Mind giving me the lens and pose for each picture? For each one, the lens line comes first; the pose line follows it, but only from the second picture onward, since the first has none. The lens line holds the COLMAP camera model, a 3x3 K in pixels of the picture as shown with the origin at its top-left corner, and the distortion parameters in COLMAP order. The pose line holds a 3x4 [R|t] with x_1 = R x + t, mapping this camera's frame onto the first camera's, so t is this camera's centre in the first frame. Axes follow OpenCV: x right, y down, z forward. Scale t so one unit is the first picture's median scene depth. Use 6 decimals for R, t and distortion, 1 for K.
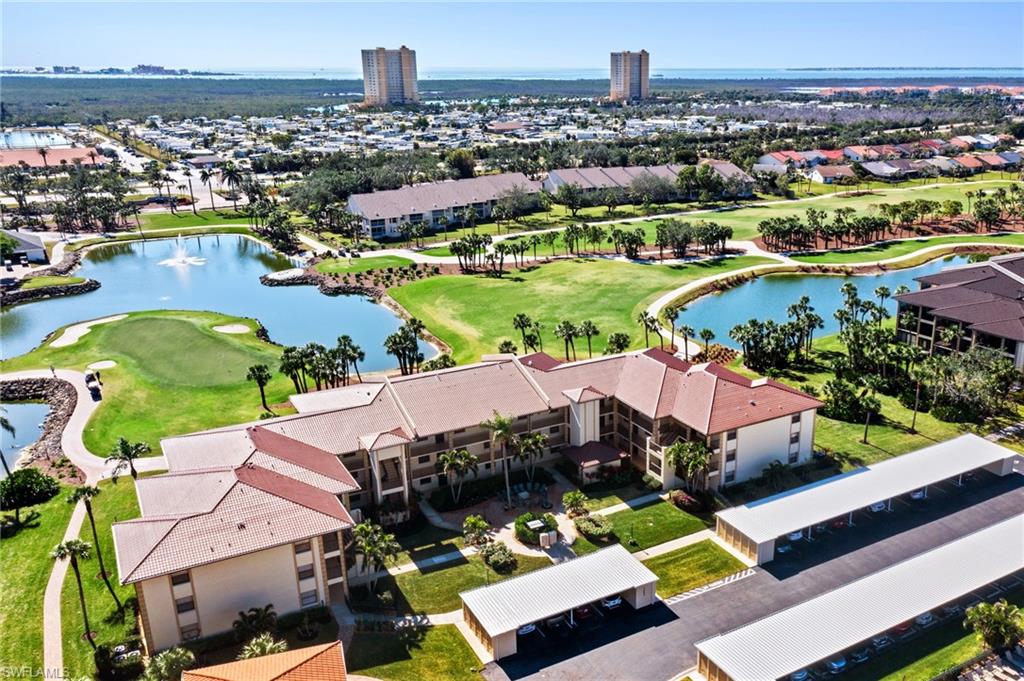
lens RADIAL K [[837.2, 0, 512.0], [0, 837.2, 340.5], [0, 0, 1]] dist [0.007018, 0.001216]
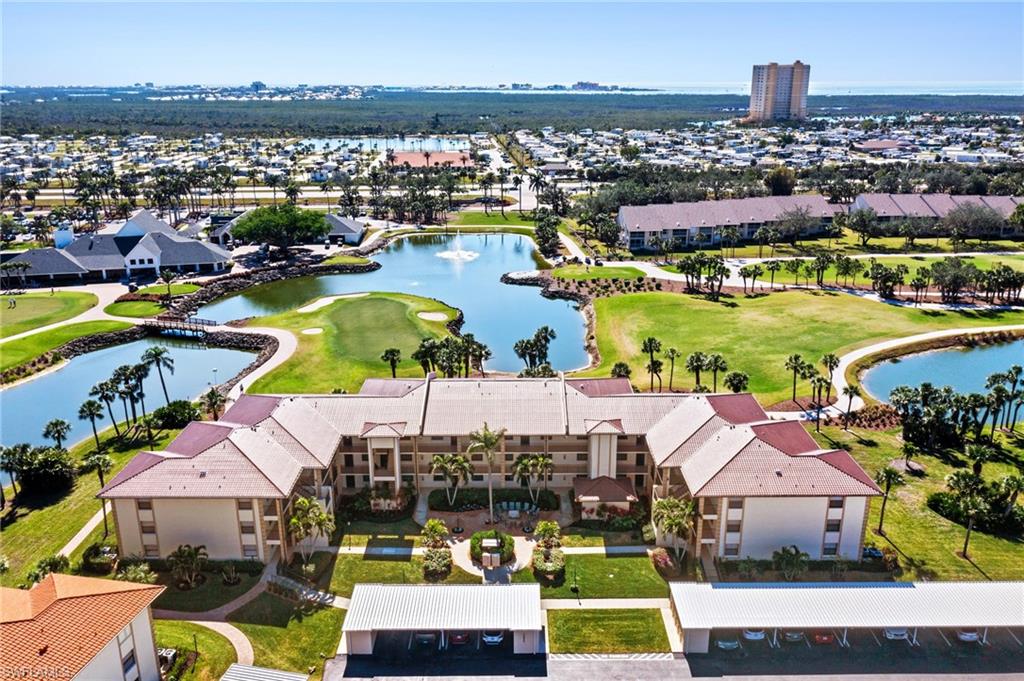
lens RADIAL K [[806.9, 0, 512.0], [0, 806.9, 340.5], [0, 0, 1]] dist [0.001778, 0.007444]
pose [[0.879475, 0.140492, -0.454737, 0.208080], [-0.143447, 0.989256, 0.028201, -0.022305], [0.453813, 0.040429, 0.890179, 0.069620]]
